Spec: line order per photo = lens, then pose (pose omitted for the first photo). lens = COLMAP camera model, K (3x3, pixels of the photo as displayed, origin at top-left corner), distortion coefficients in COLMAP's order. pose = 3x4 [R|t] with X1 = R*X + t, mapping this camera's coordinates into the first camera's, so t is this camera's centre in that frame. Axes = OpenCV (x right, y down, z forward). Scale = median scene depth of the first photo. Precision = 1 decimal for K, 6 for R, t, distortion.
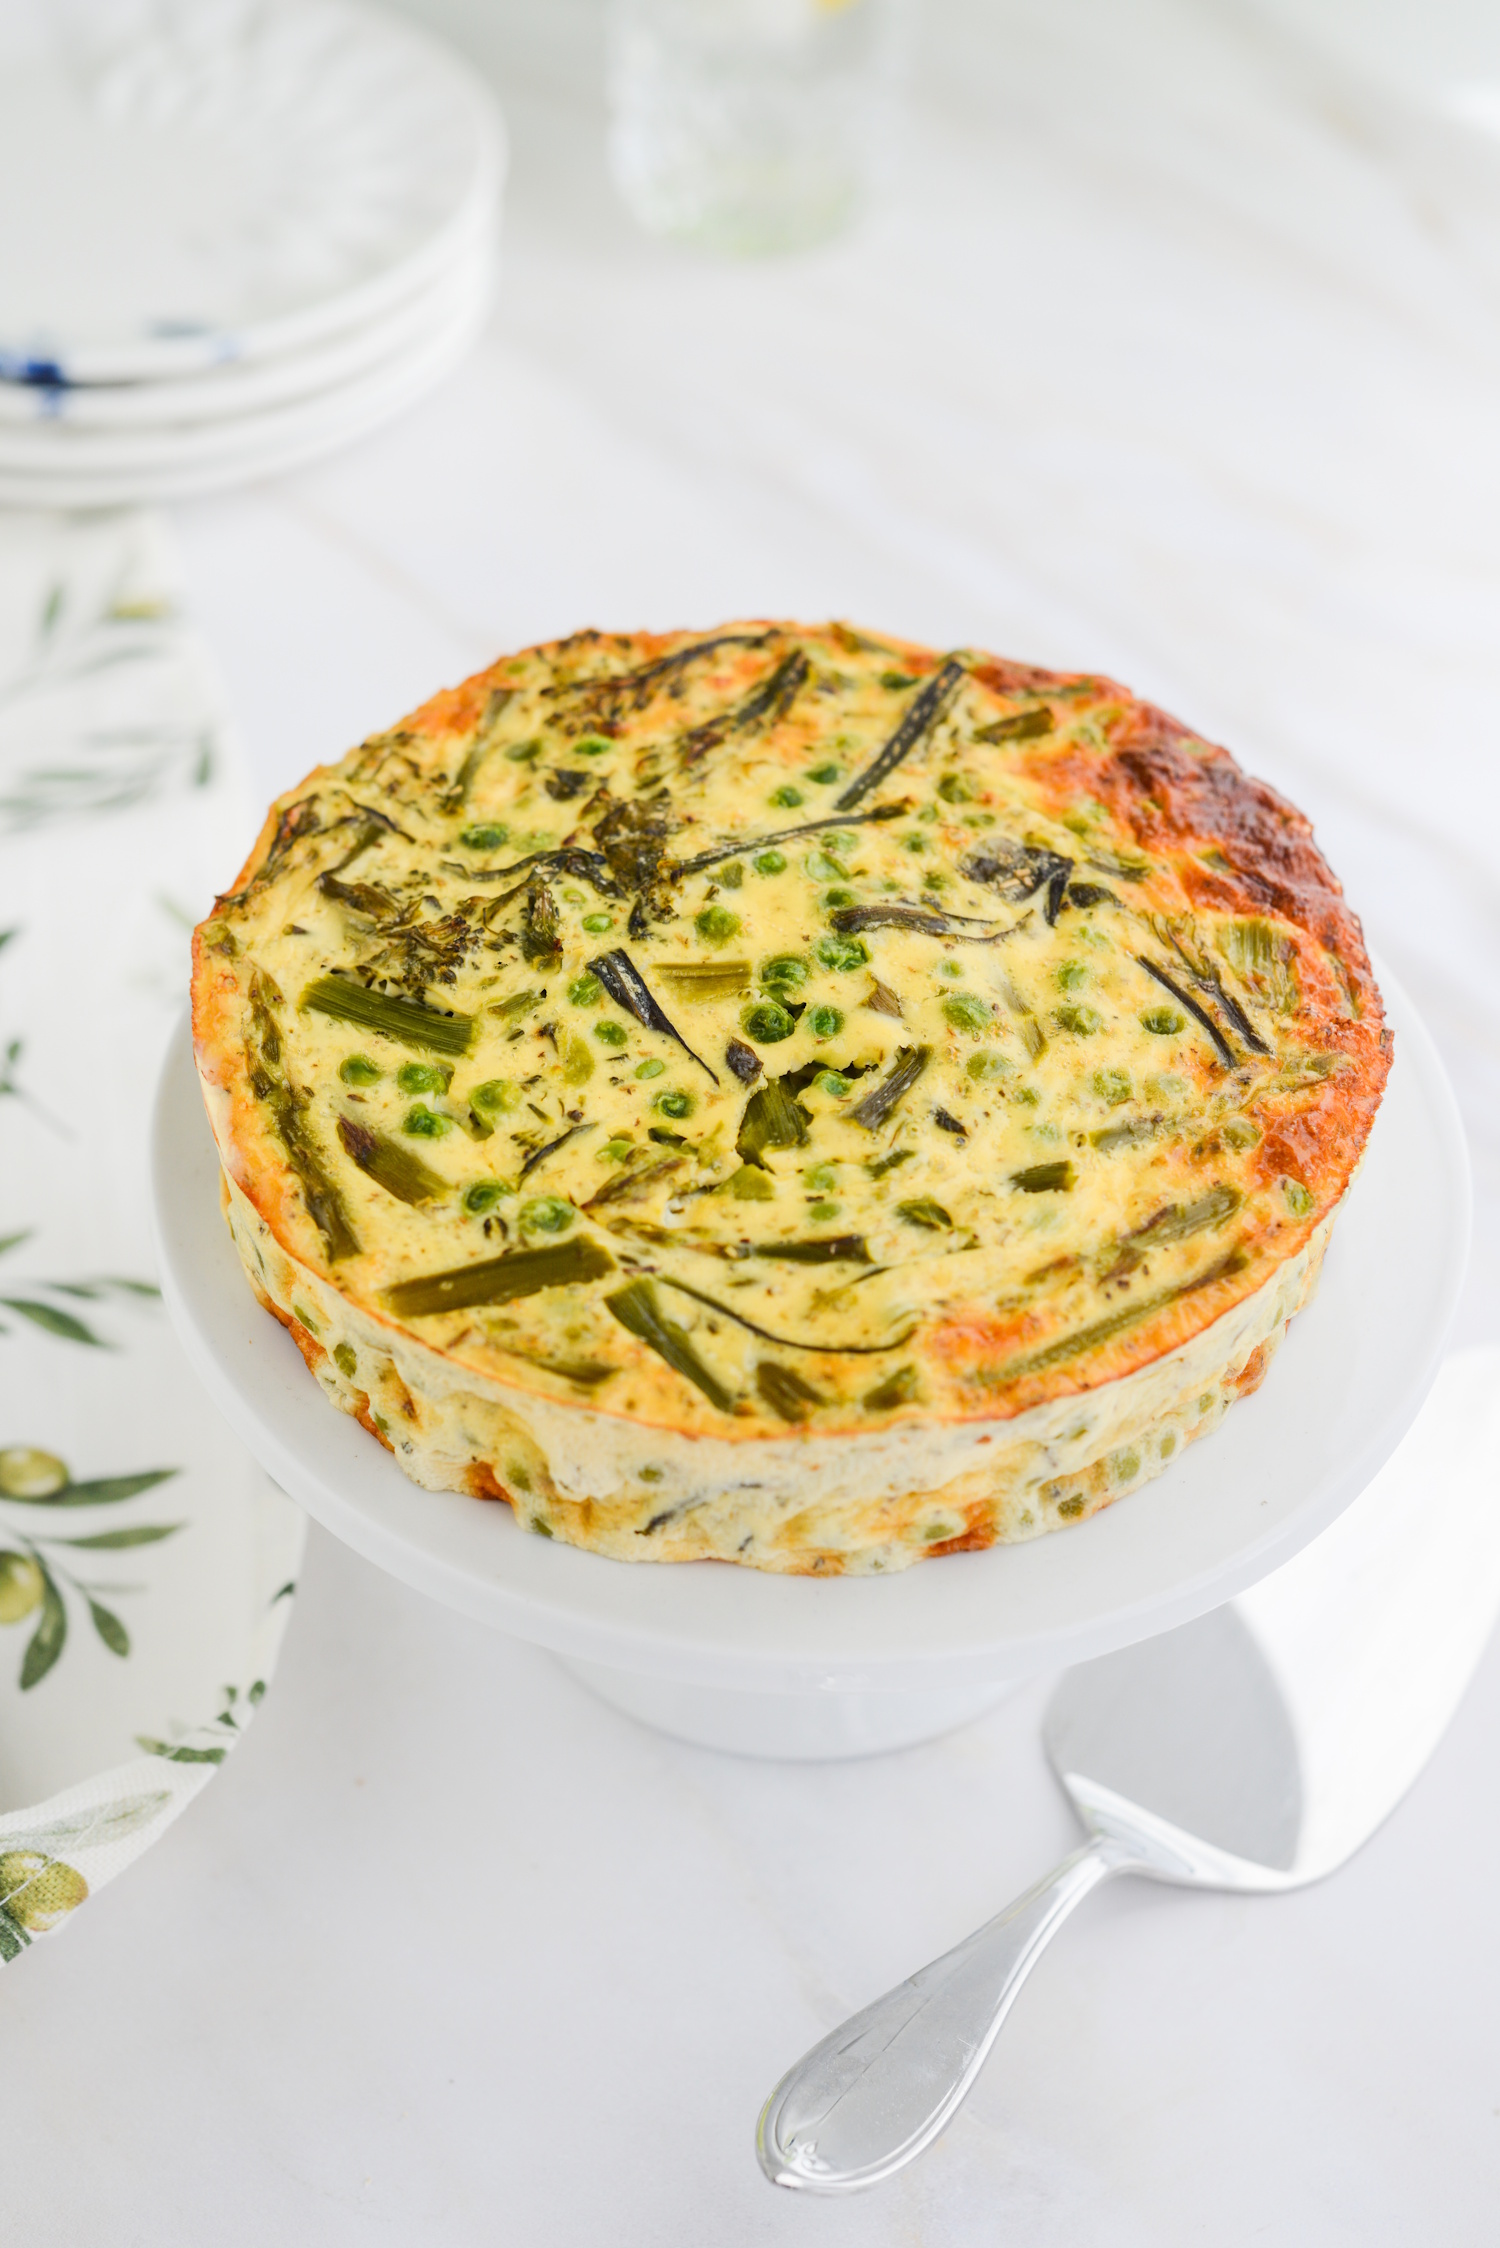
lens RADIAL K [[3579.3, 0, 750.0], [0, 3579.3, 1124.0], [0, 0, 1]] dist [-0.005658, -0.026150]
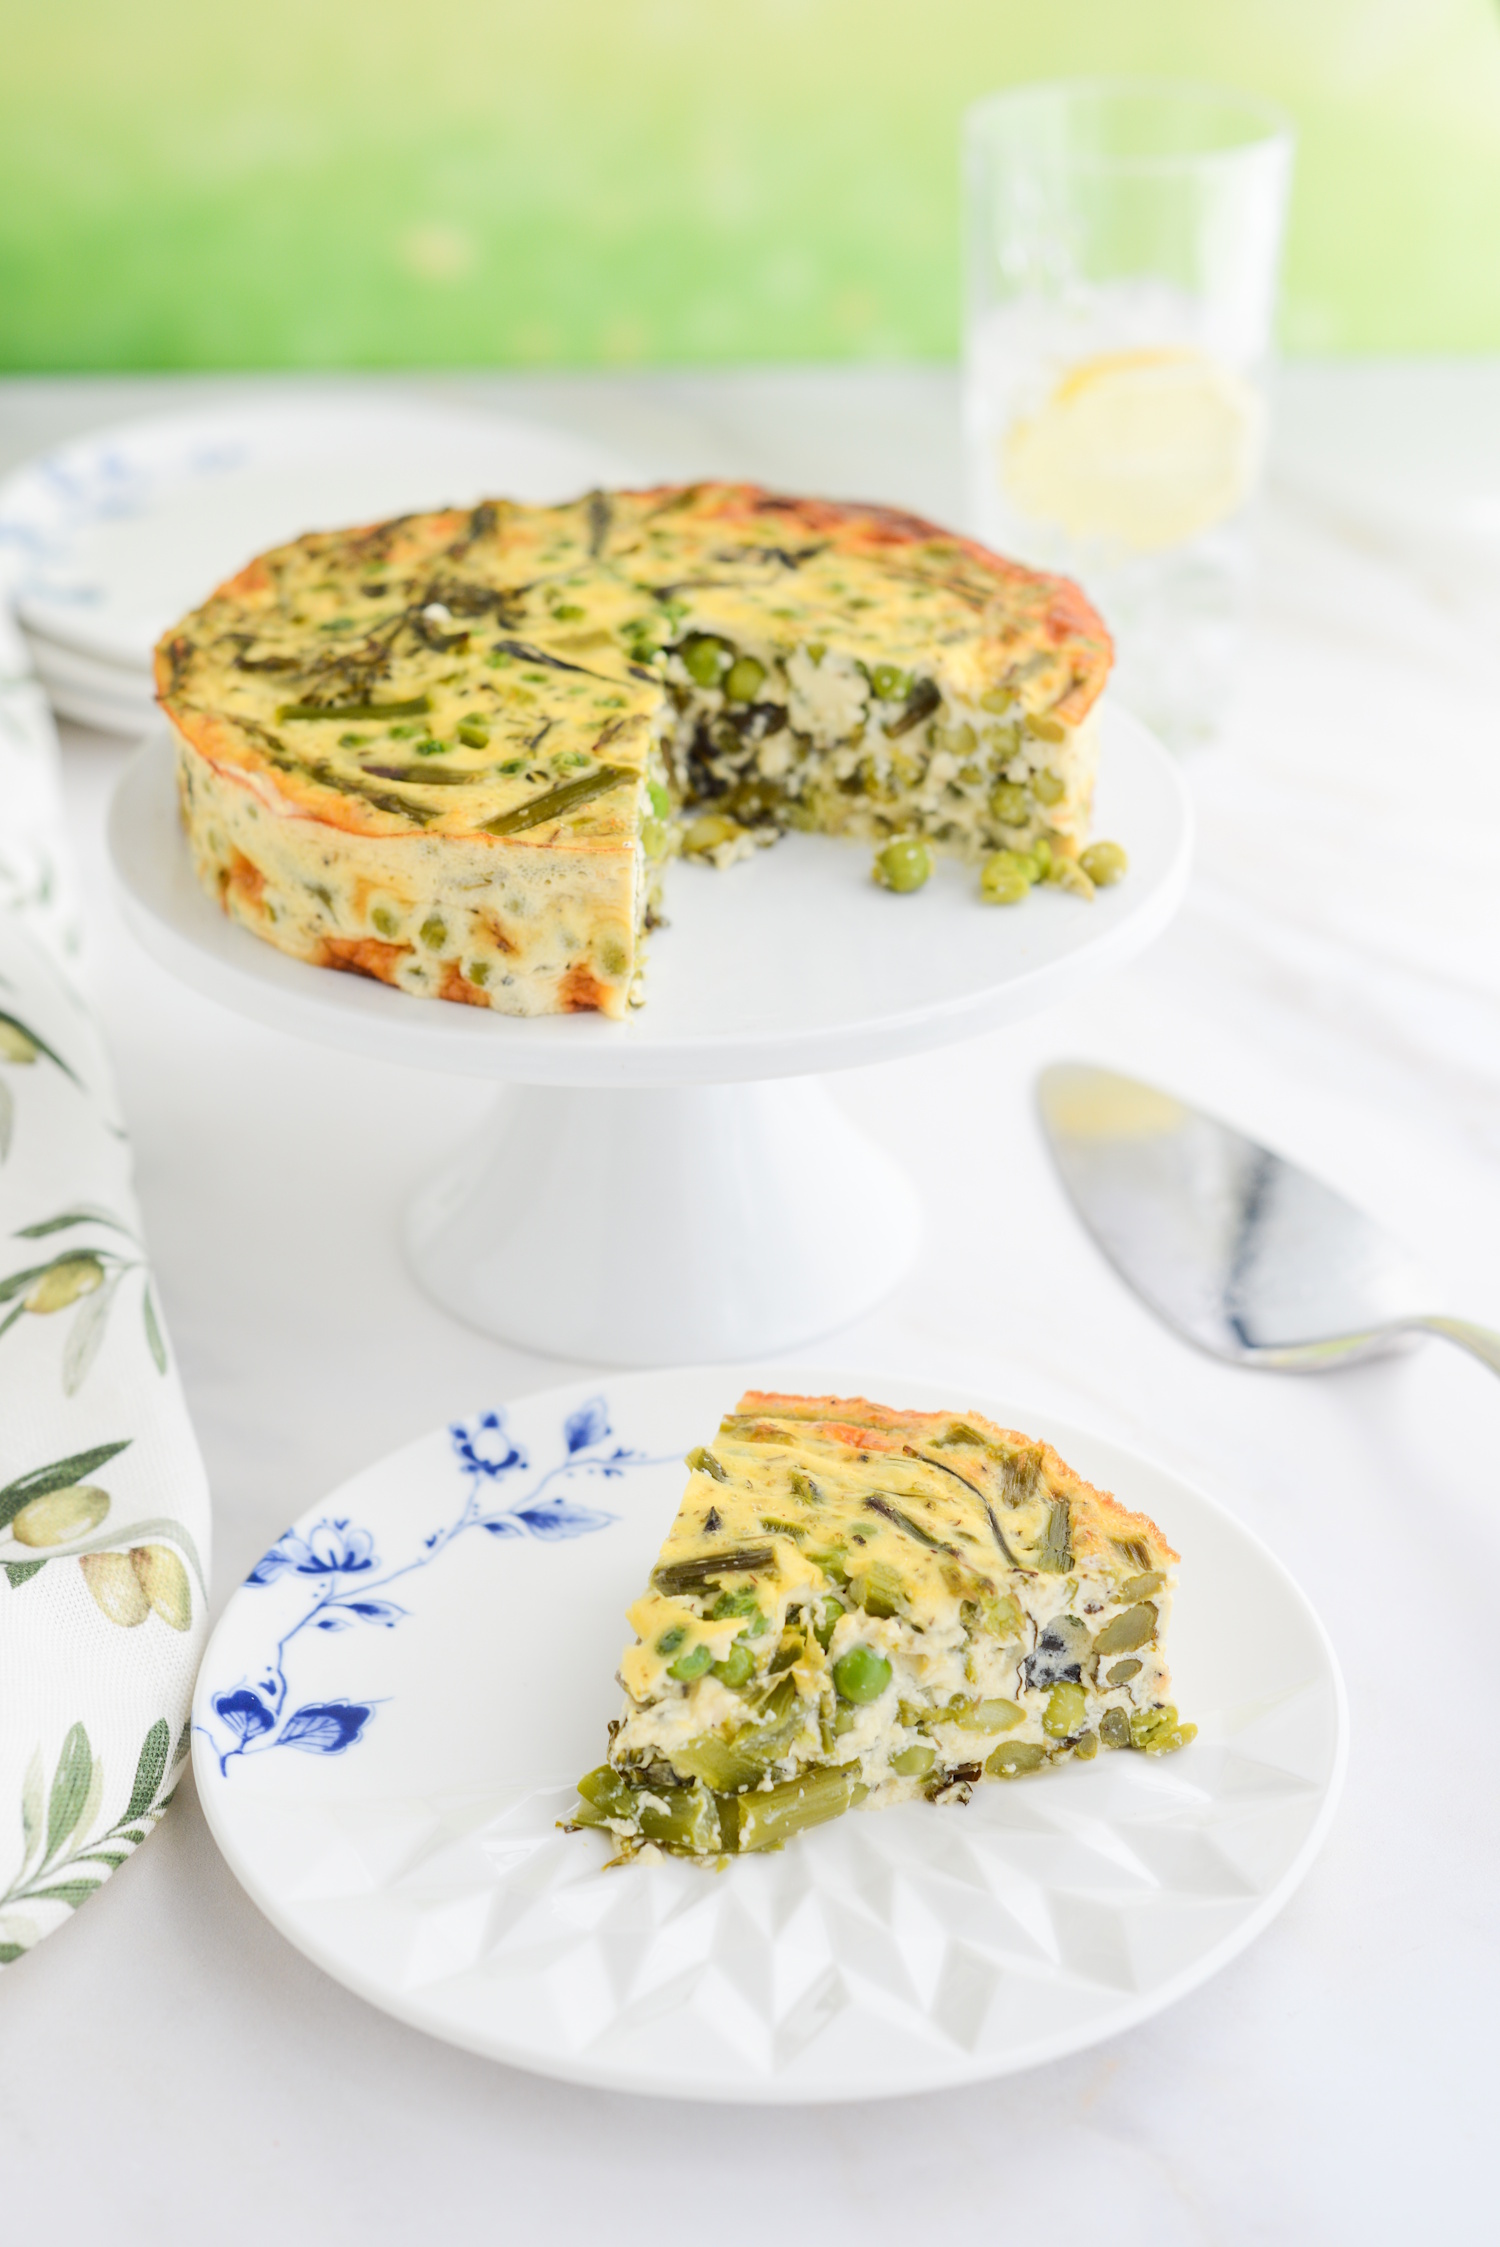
lens RADIAL K [[3577.7, 0, 750.0], [0, 3577.7, 1123.5], [0, 0, 1]] dist [-0.005658, -0.026150]
pose [[0.903446, -0.226675, 0.363872, -0.460001], [0.317165, 0.924468, -0.211579, 0.405695], [-0.288428, 0.306558, 0.907101, -0.101668]]
